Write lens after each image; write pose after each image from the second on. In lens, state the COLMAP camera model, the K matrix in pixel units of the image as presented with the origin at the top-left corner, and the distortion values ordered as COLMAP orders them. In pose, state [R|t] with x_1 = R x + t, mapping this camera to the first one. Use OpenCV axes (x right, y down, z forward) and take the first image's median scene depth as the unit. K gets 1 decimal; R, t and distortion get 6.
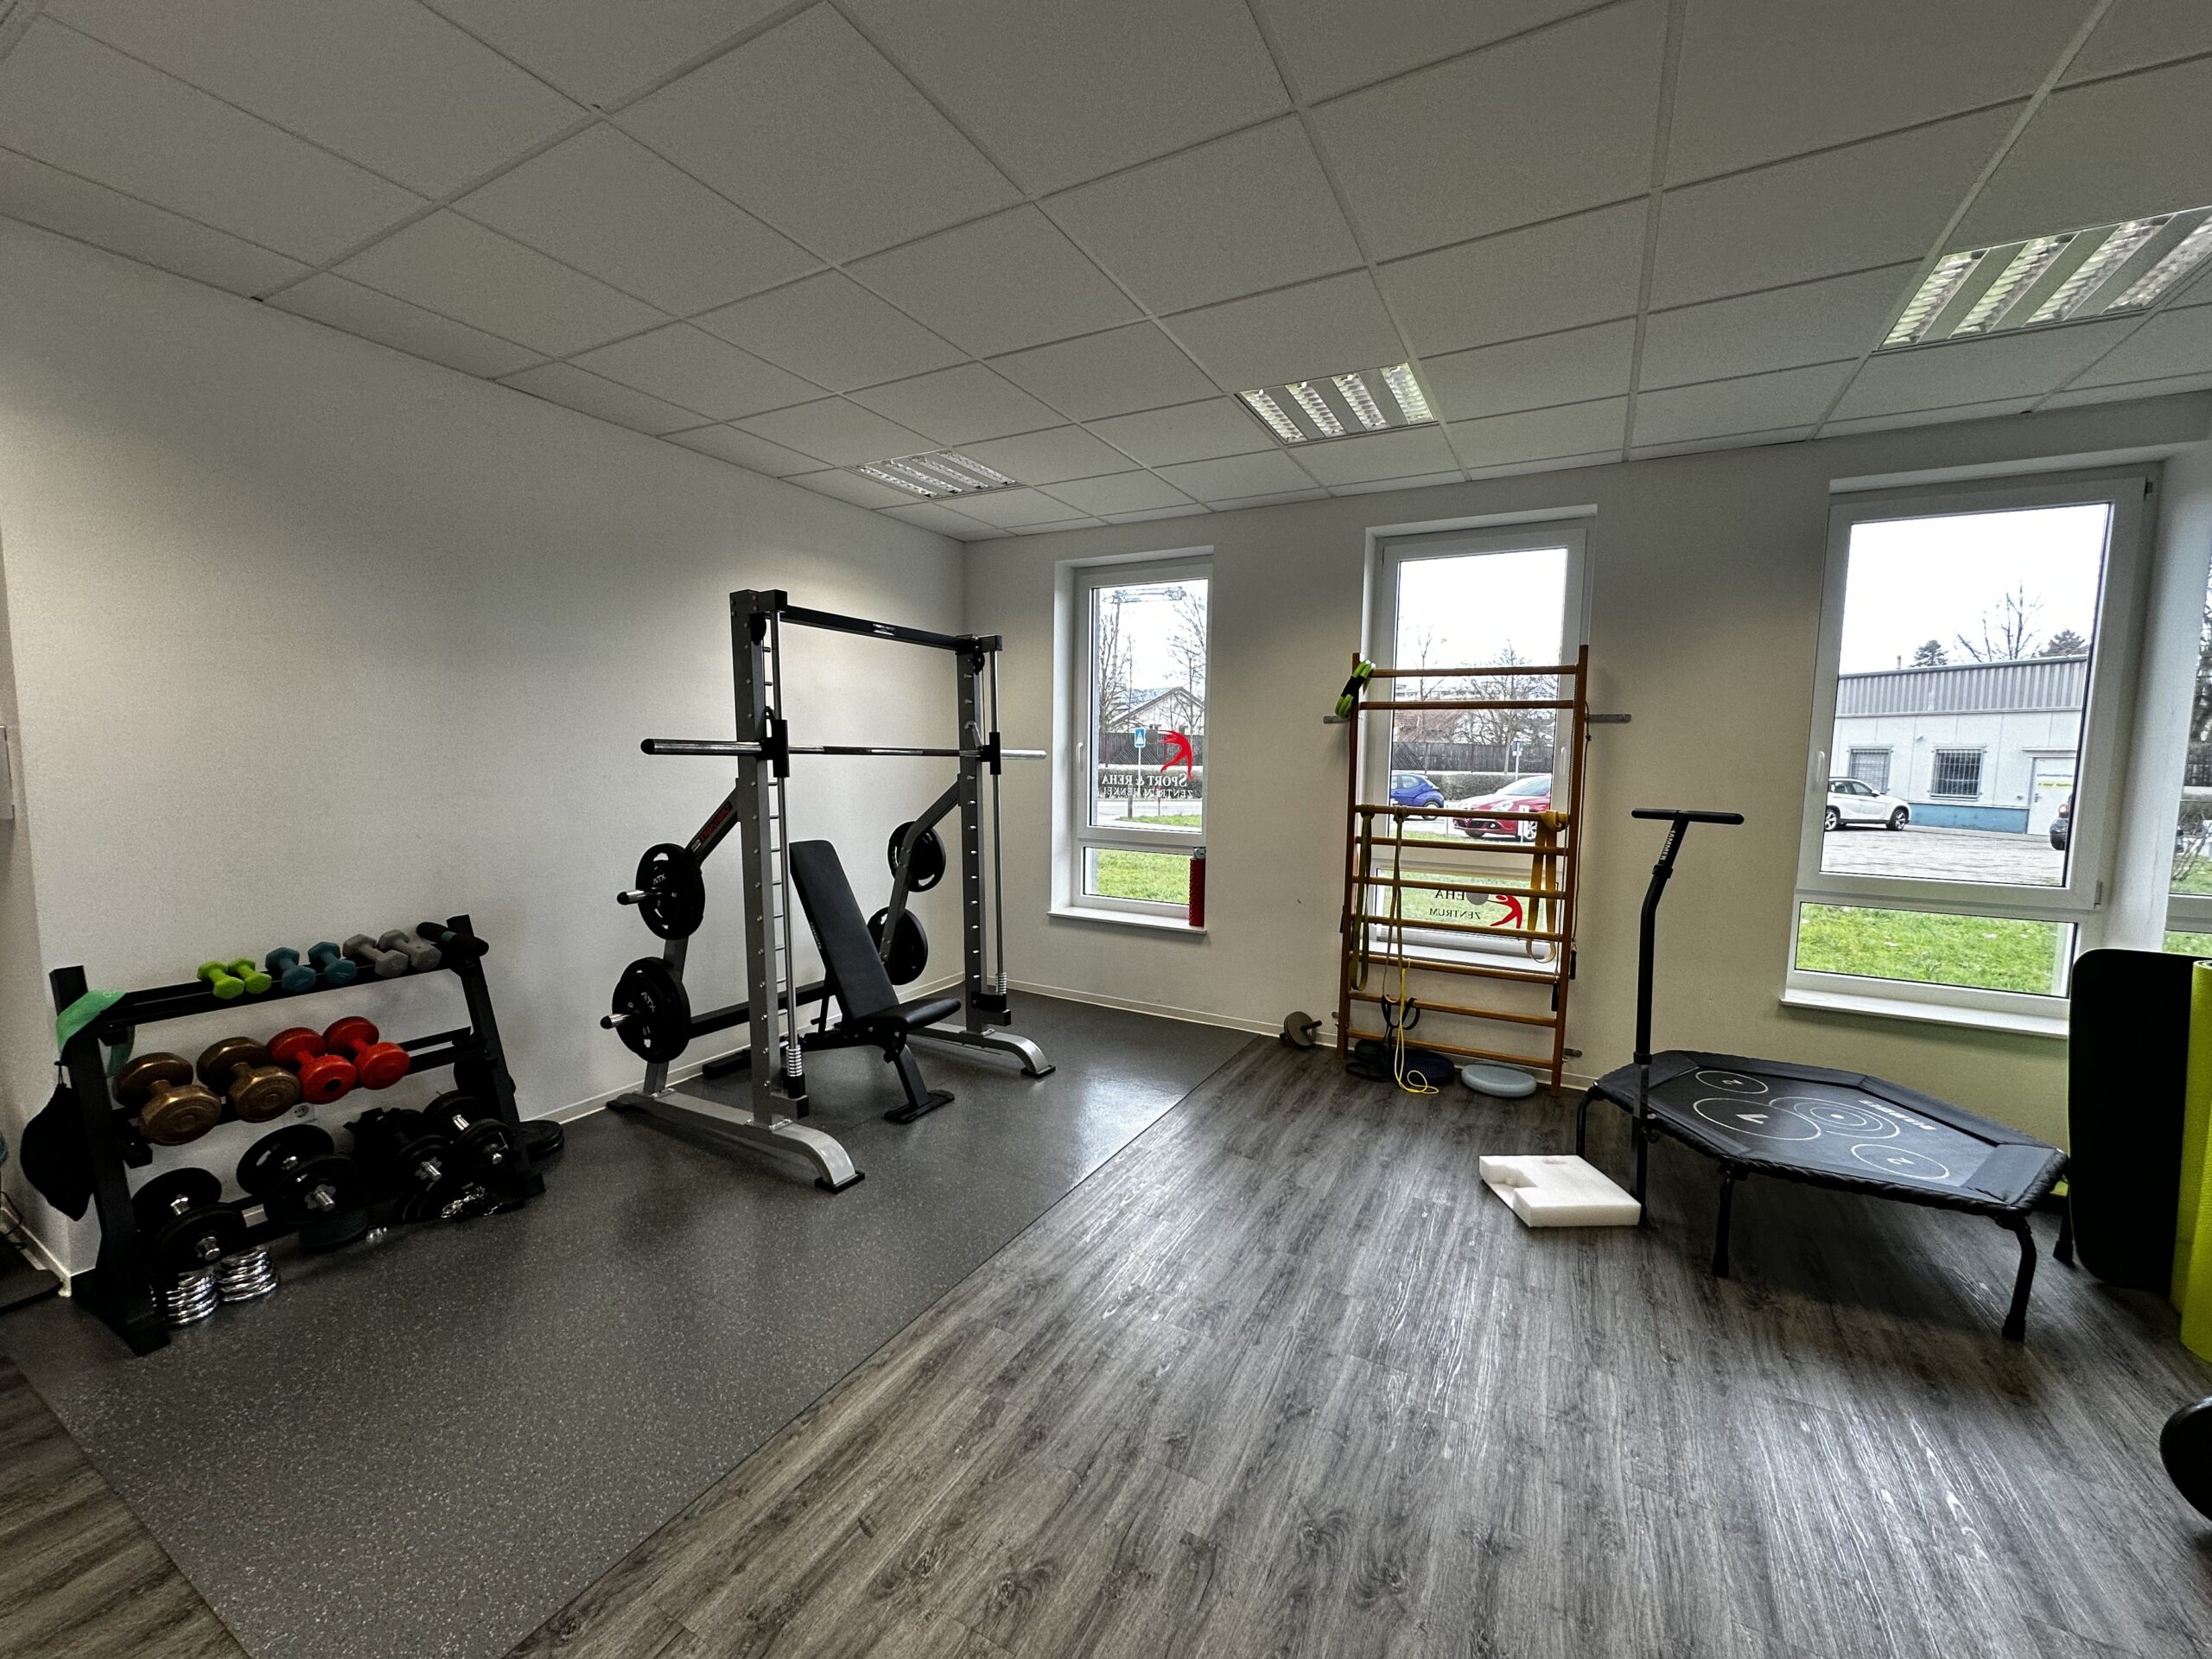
lens RADIAL K [[883.6, 0, 1112.1], [0, 883.6, 831.2], [0, 0, 1]] dist [-0.003886, 0.001502]
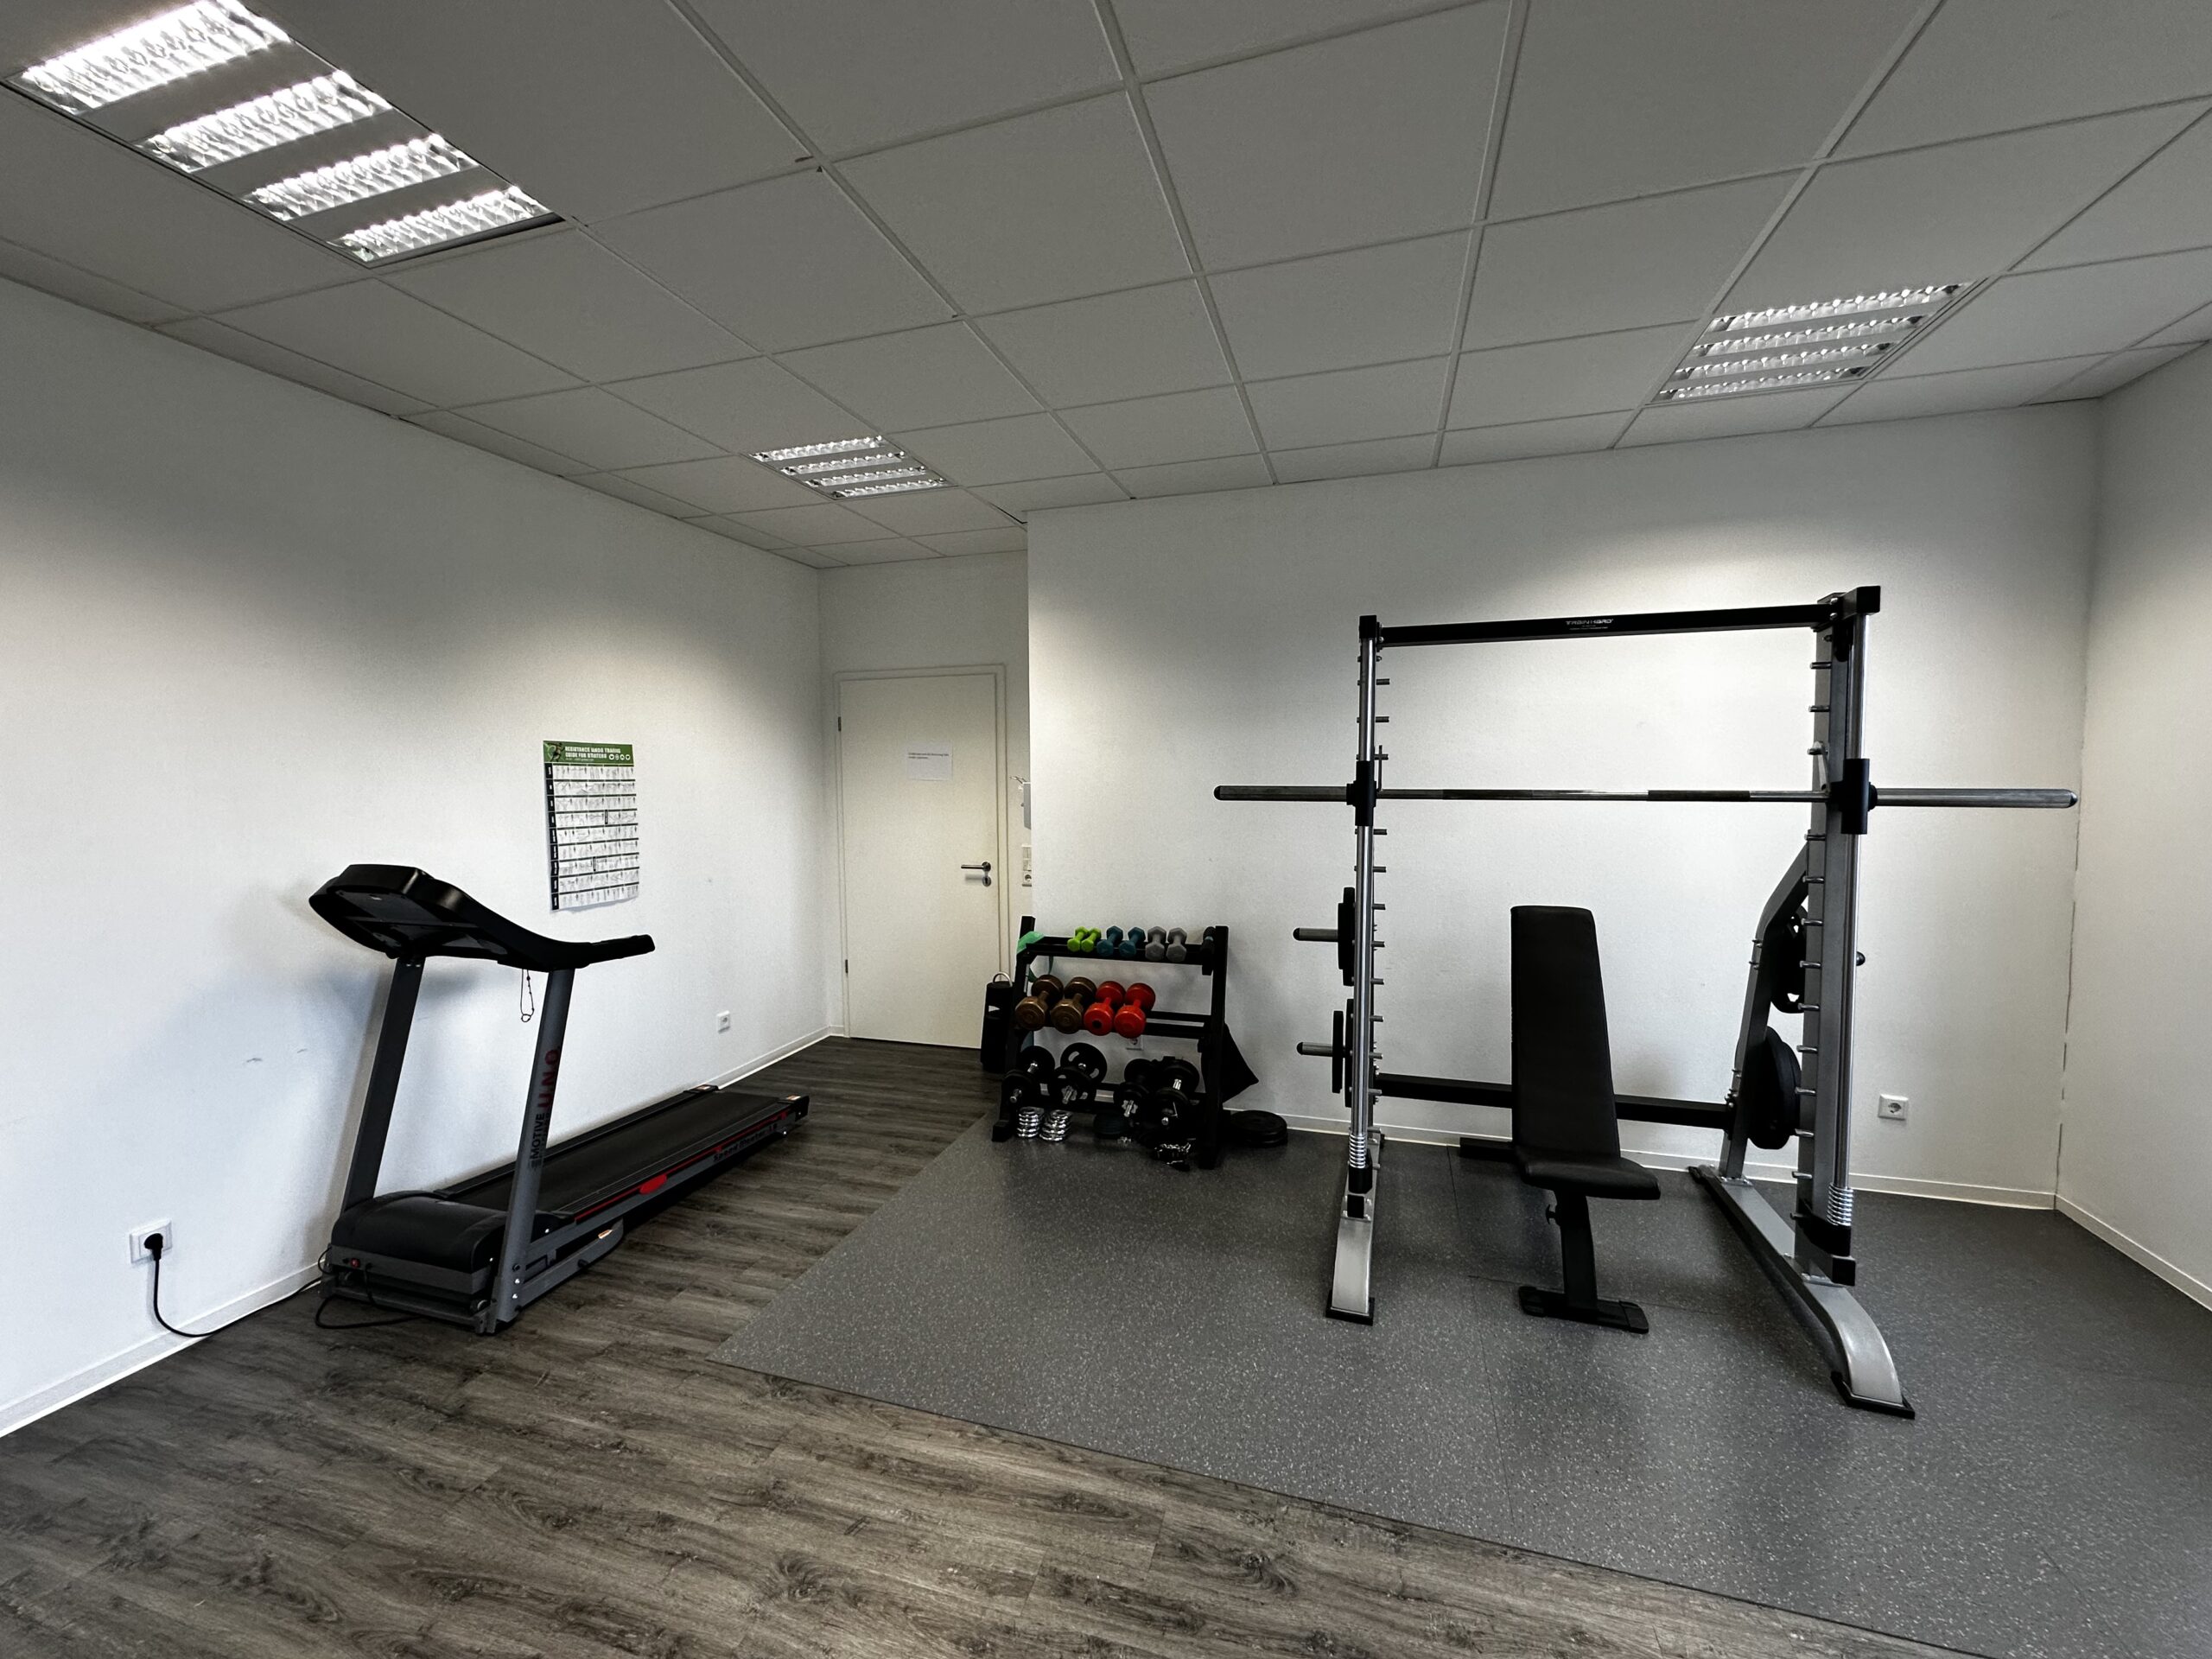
lens RADIAL K [[883.6, 0, 1093.1], [0, 883.6, 837.9], [0, 0, 1]] dist [-0.003886, 0.001502]
pose [[0.192587, 0.055406, -0.979714, 0.422086], [-0.075865, 0.996257, 0.041428, -0.063077], [0.978343, 0.066347, 0.196070, 0.543032]]
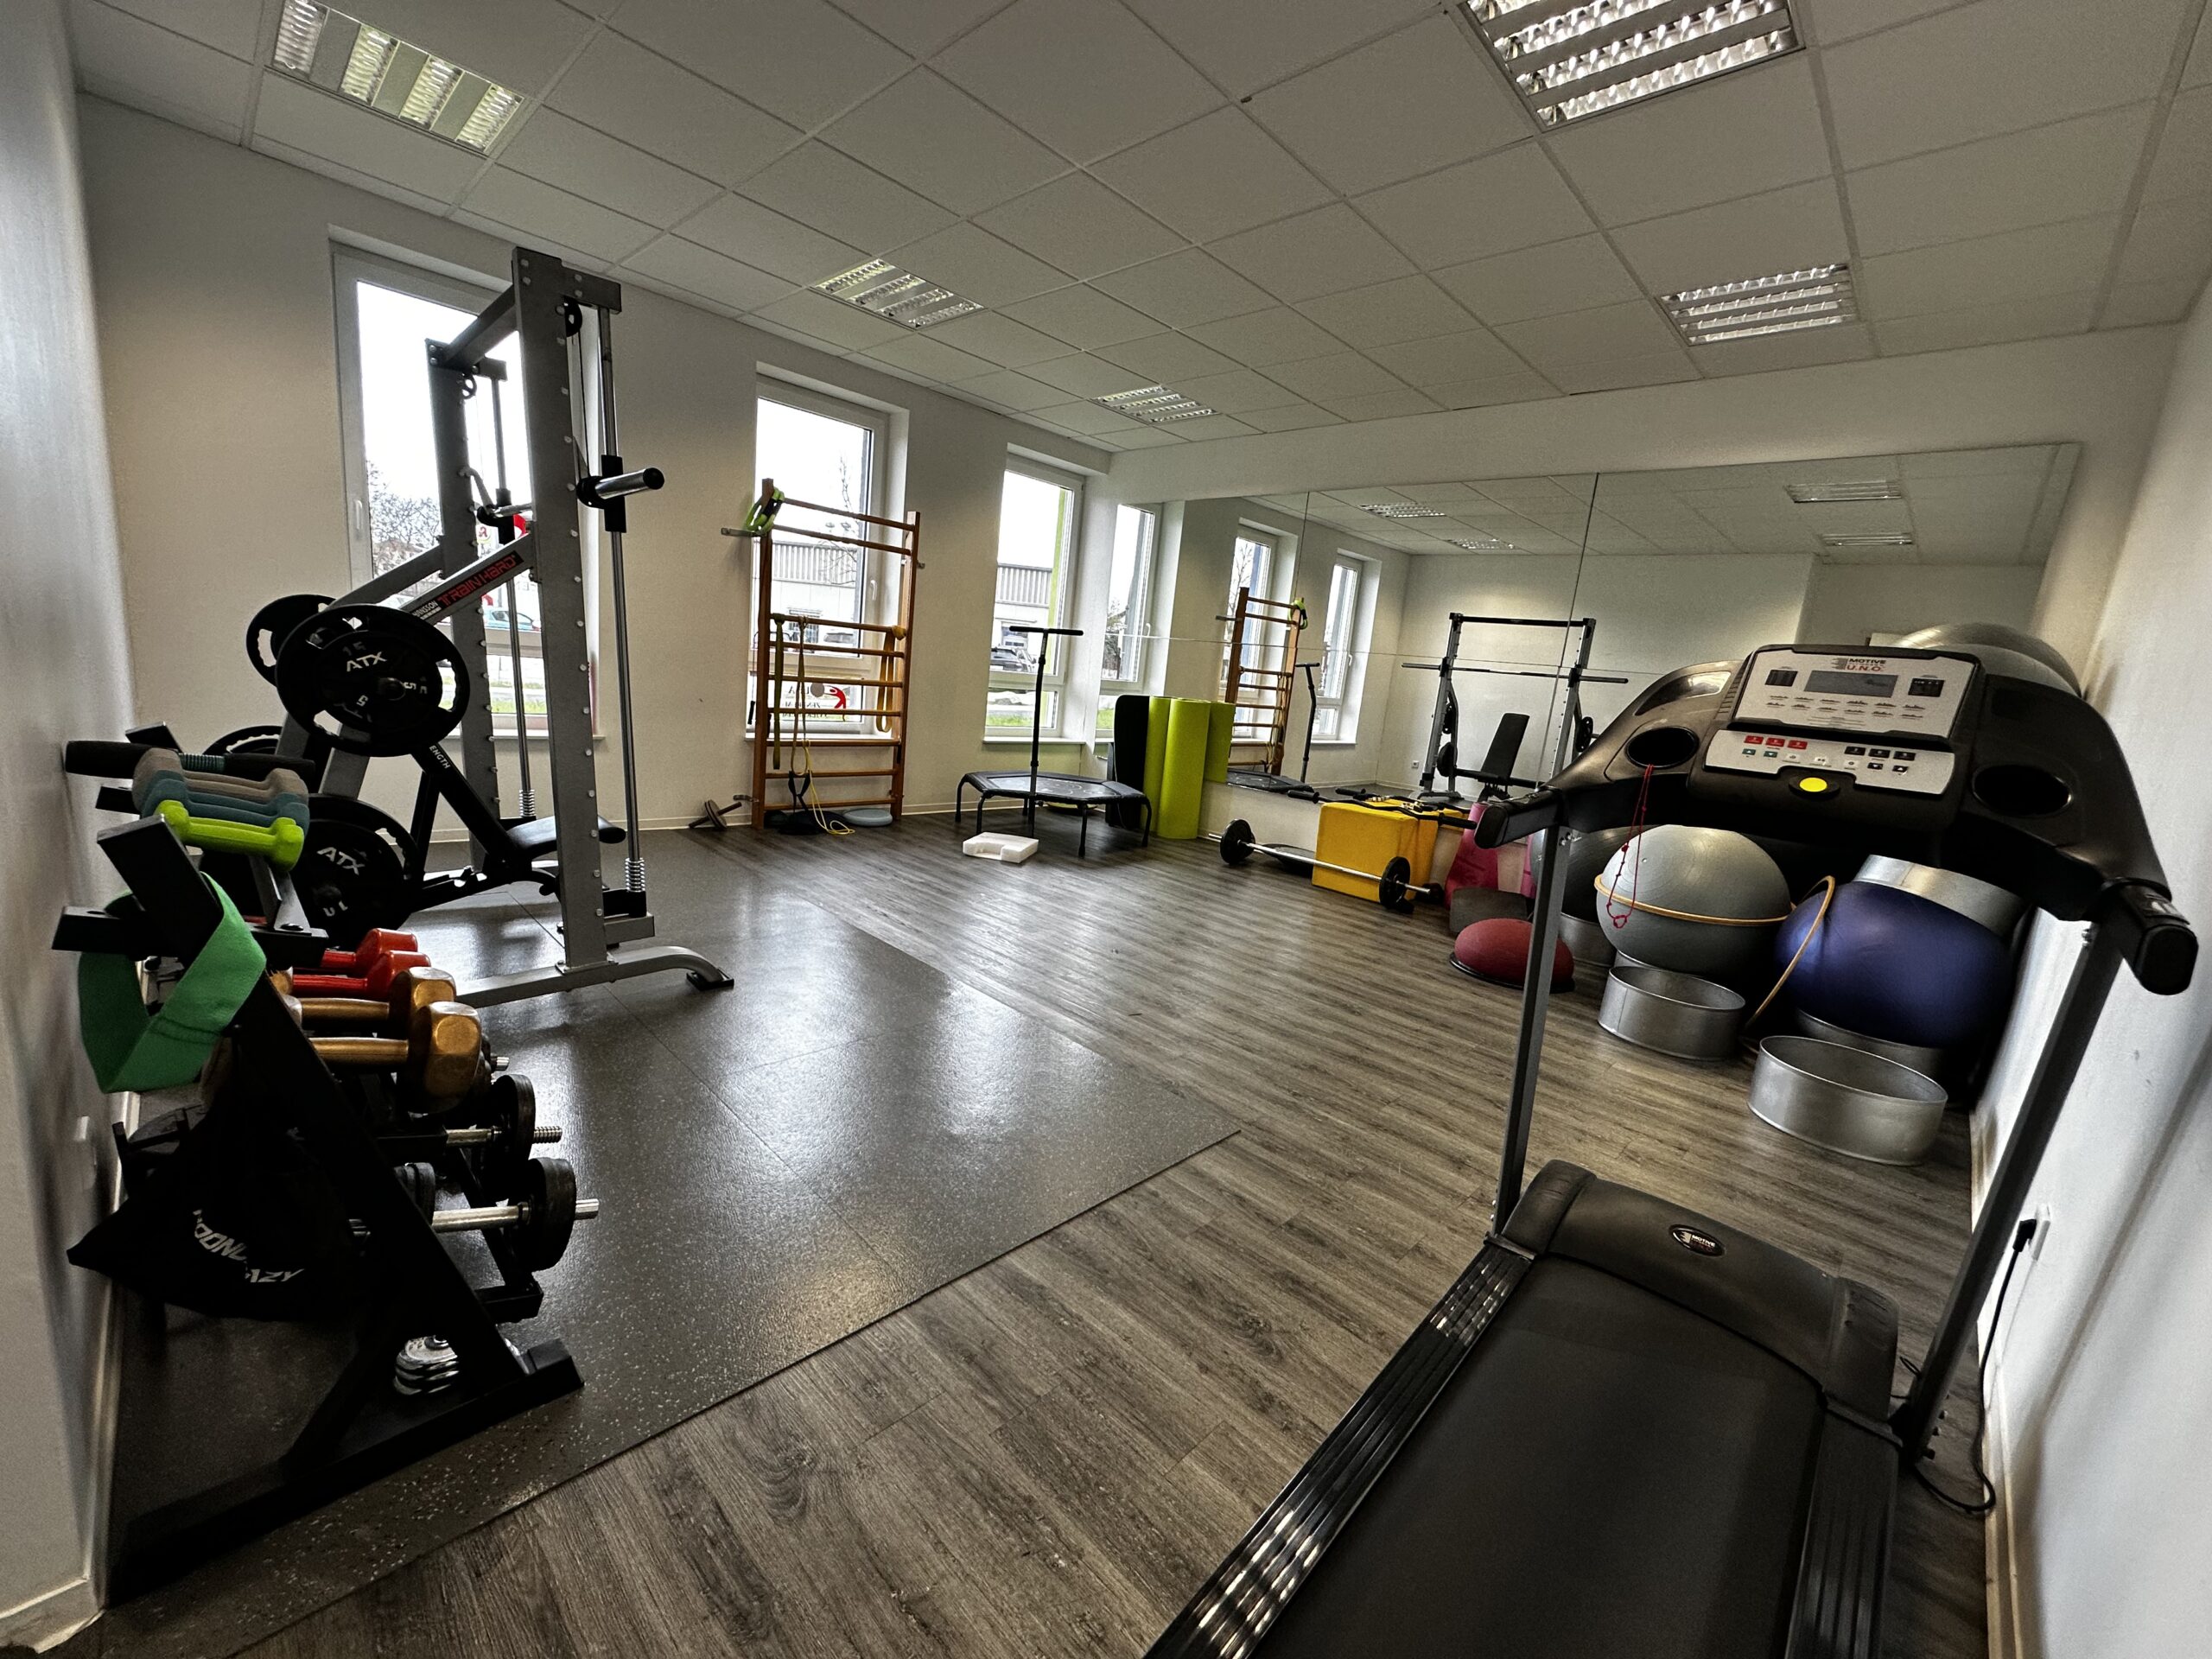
lens RADIAL K [[883.6, 0, 1073.6], [0, 883.6, 838.3], [0, 0, 1]] dist [-0.003886, 0.001502]
pose [[0.289167, -0.174127, 0.941309, -1.015705], [-0.005511, 0.982998, 0.183532, 0.062764], [-0.957263, -0.058259, 0.283291, 0.339037]]
